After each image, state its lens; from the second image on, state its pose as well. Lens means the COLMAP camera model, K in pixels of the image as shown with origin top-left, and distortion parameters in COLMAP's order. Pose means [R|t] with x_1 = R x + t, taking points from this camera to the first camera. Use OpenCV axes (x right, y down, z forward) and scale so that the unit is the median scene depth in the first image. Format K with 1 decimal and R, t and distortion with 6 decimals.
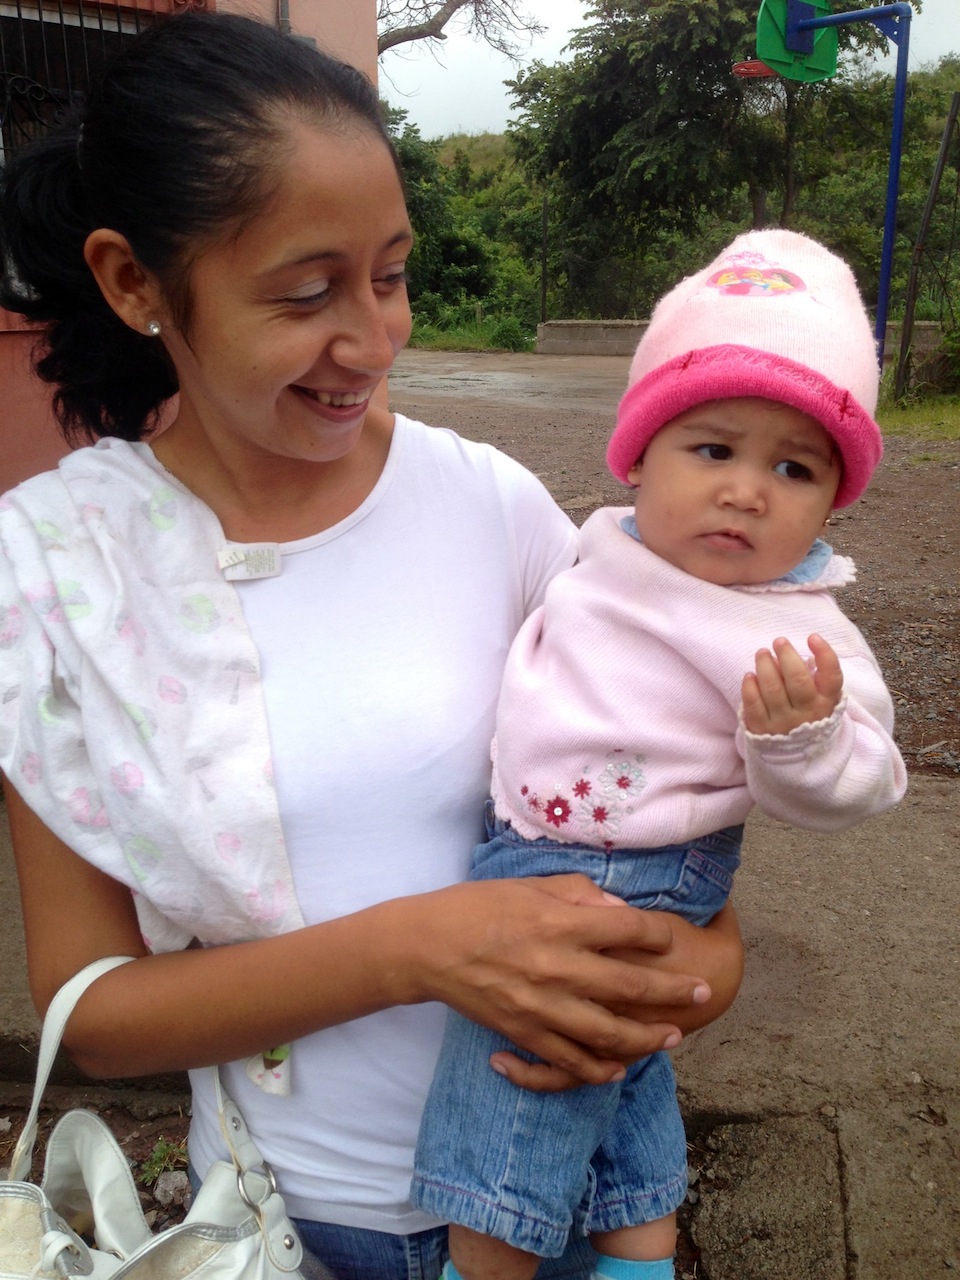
lens RADIAL K [[1200.5, 0, 480.0], [0, 1200.5, 640.2], [0, 0, 1]] dist [-0.002814, 0.000000]
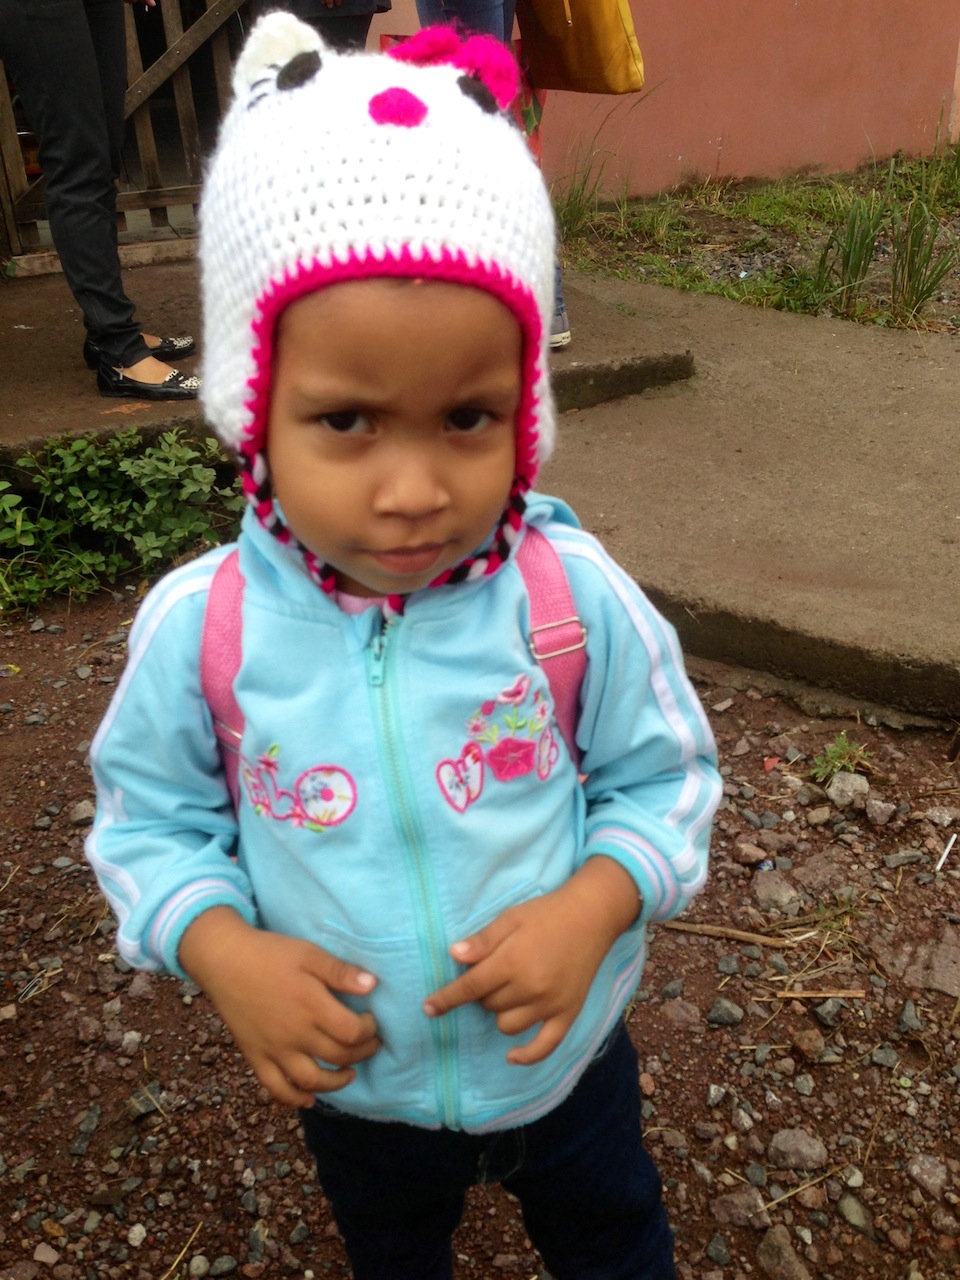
lens RADIAL K [[1200.5, 0, 480.5], [0, 1200.5, 640.0], [0, 0, 1]] dist [-0.002814, 0.000000]
pose [[0.879412, 0.210398, -0.427045, -0.136379], [-0.104022, 0.960285, 0.258904, 0.151444], [0.464557, -0.183261, 0.866373, 0.152447]]
